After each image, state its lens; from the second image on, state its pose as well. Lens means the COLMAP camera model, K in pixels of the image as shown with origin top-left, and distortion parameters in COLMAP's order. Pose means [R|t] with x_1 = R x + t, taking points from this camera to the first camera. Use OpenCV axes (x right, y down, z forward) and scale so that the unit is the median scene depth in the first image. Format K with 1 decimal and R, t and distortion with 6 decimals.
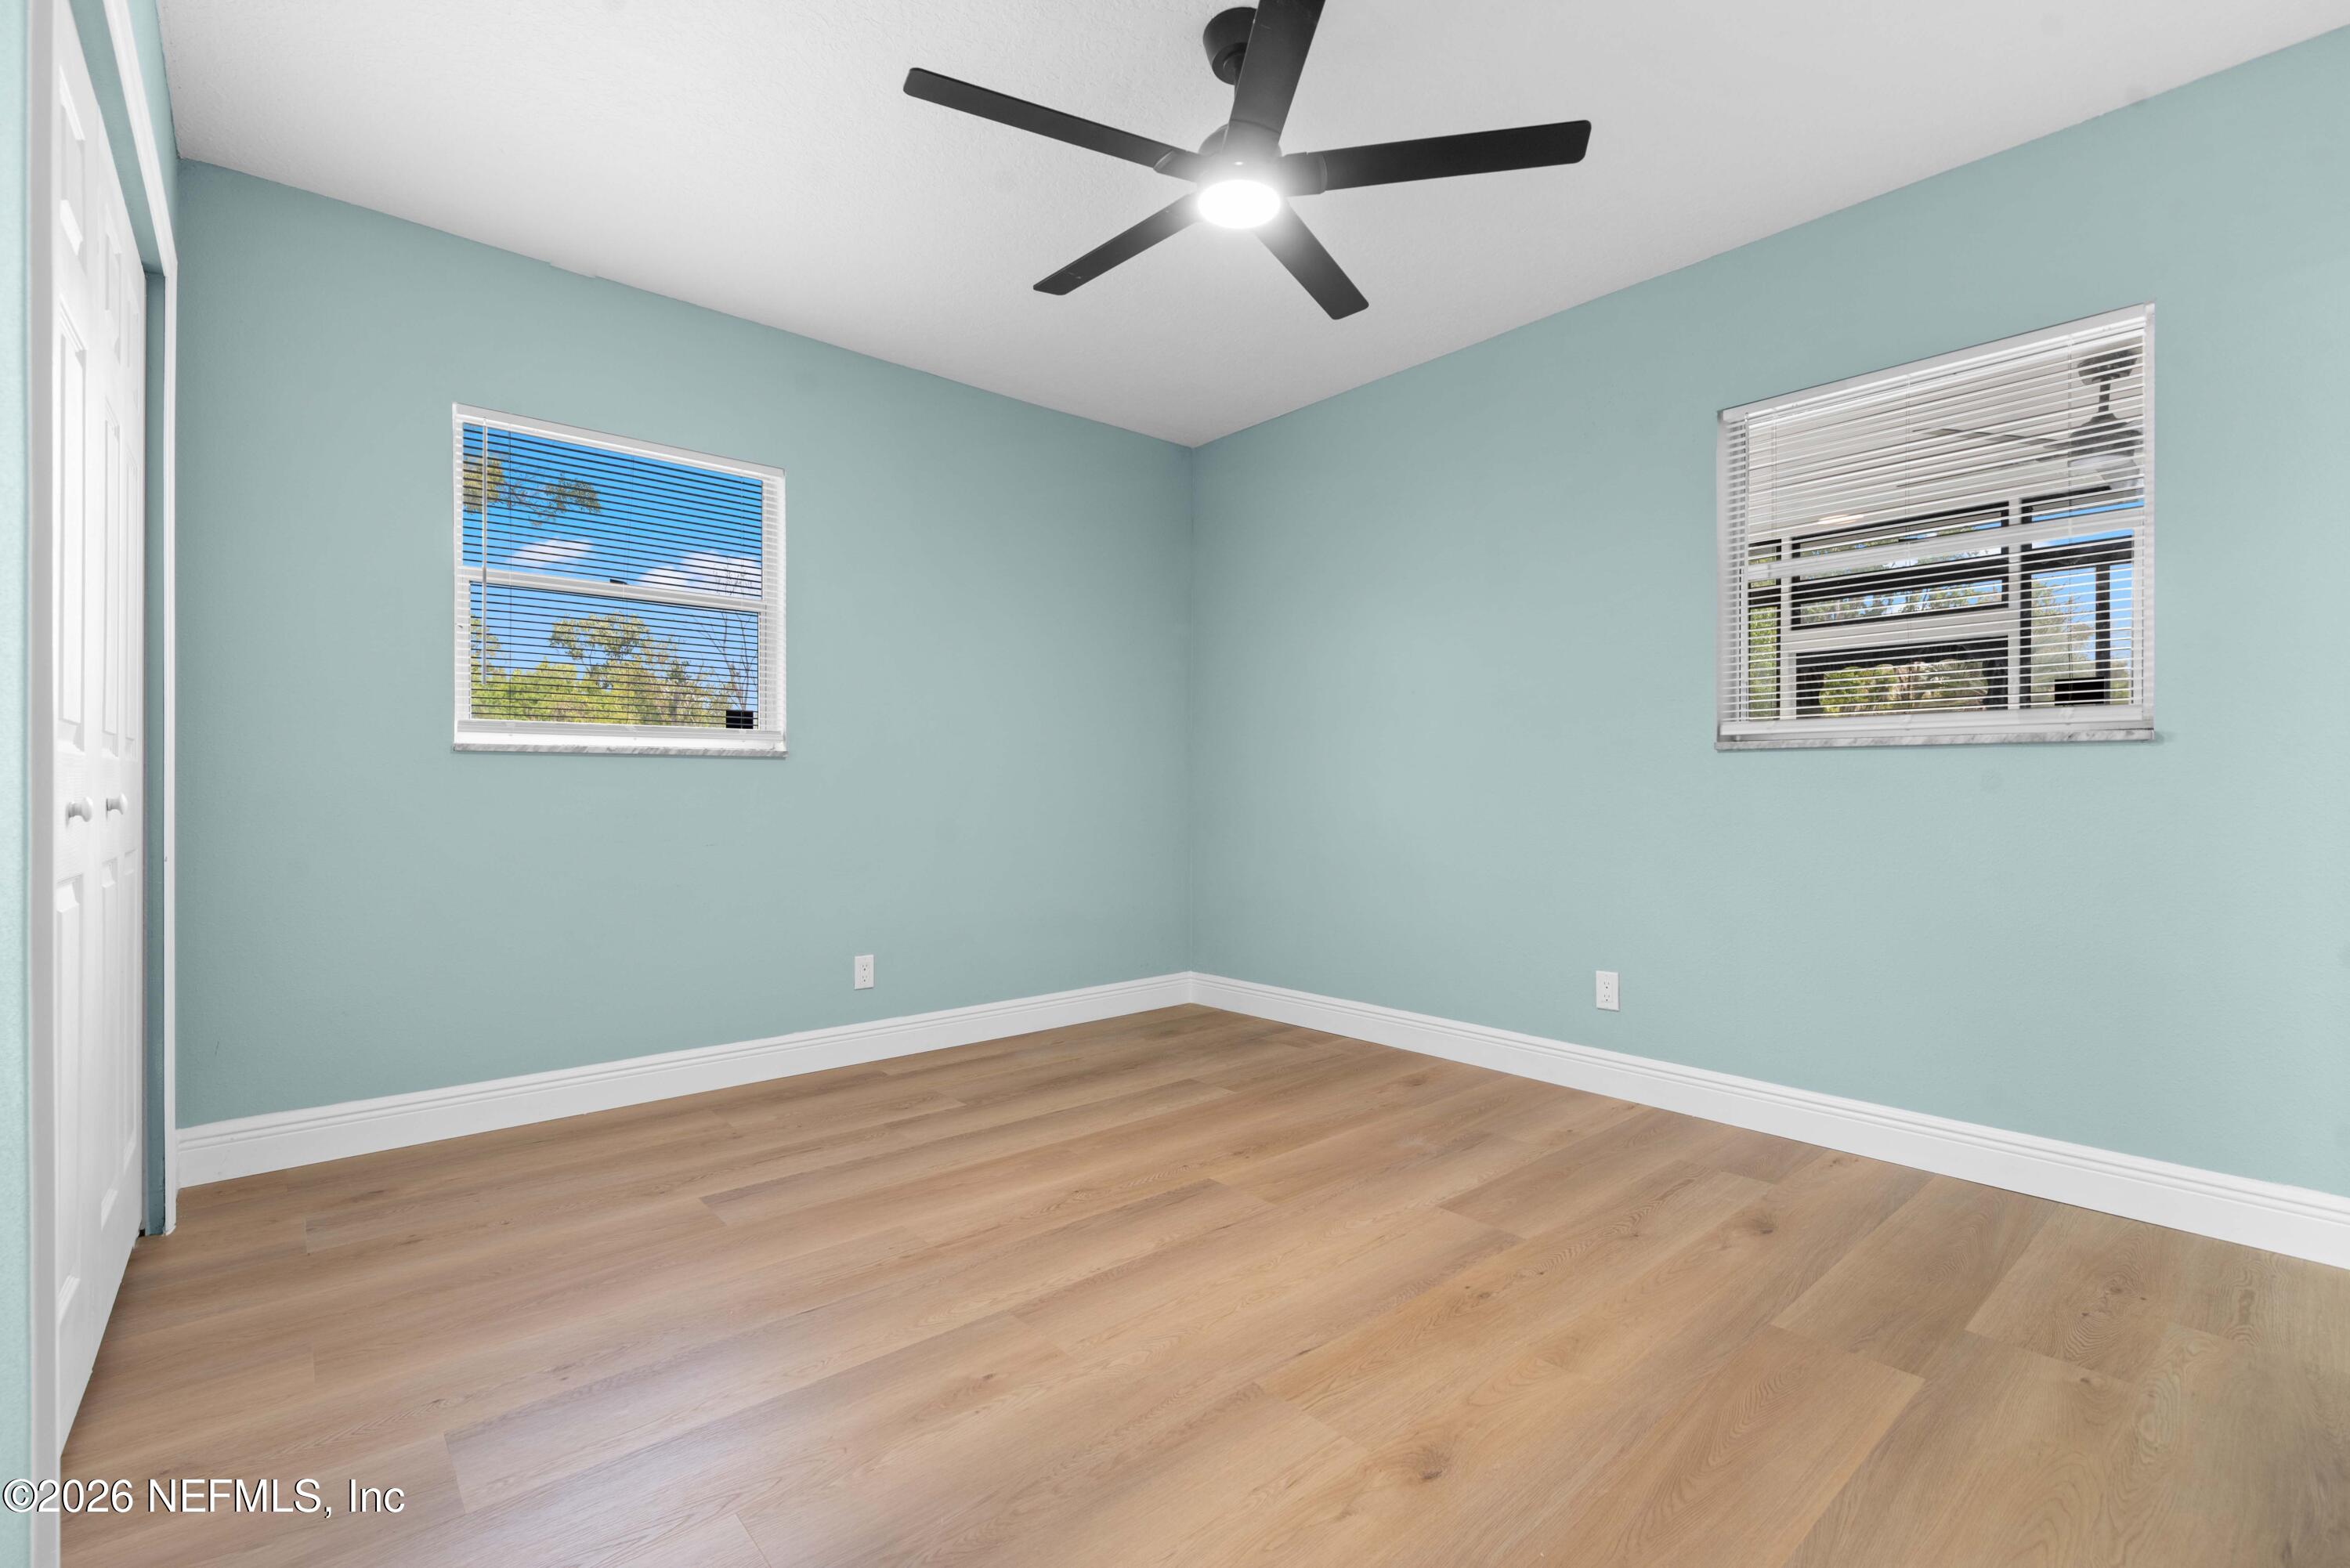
lens RADIAL K [[1043.1, 0, 1165.4], [0, 1043.1, 791.4], [0, 0, 1]] dist [-0.000339, 0.000006]
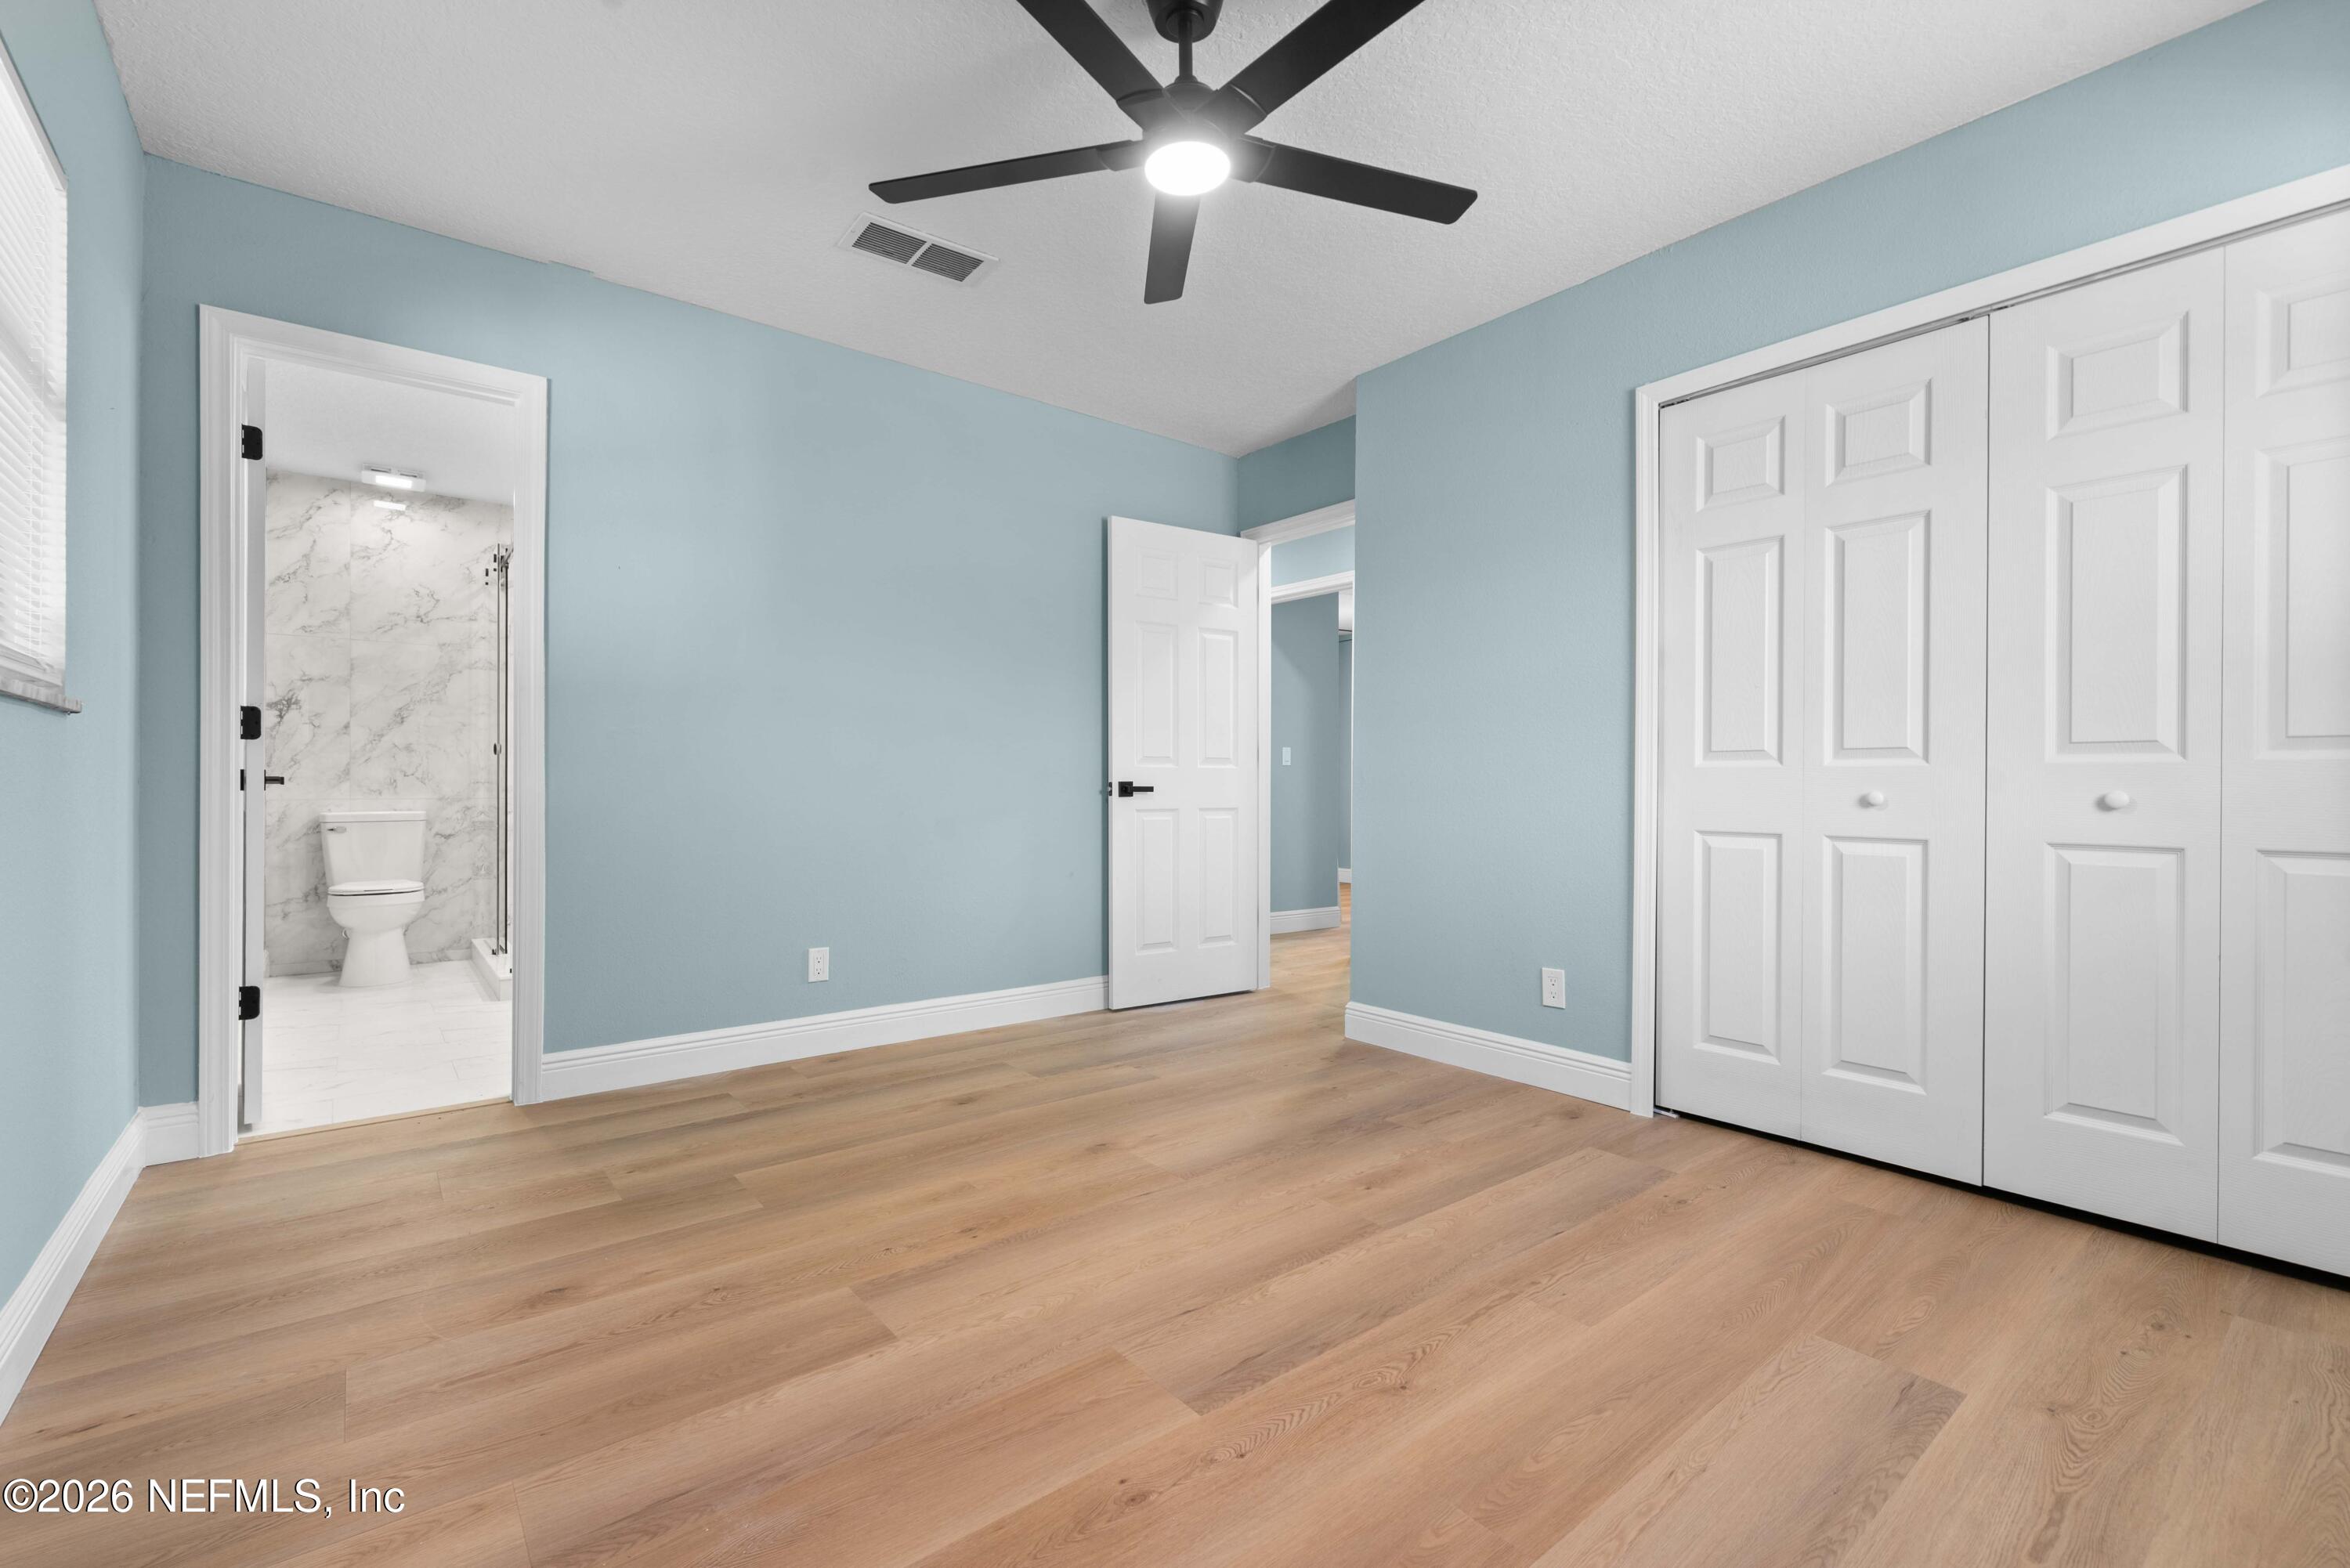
lens RADIAL K [[1016.3, 0, 1165.4], [0, 1016.3, 786.8], [0, 0, 1]] dist [-0.000803, 0.000311]
pose [[-0.999414, -0.007877, 0.033314, 0.052920], [-0.007878, 0.999969, 0.000096, 0.003916], [-0.033314, -0.000167, -0.999445, 1.848293]]
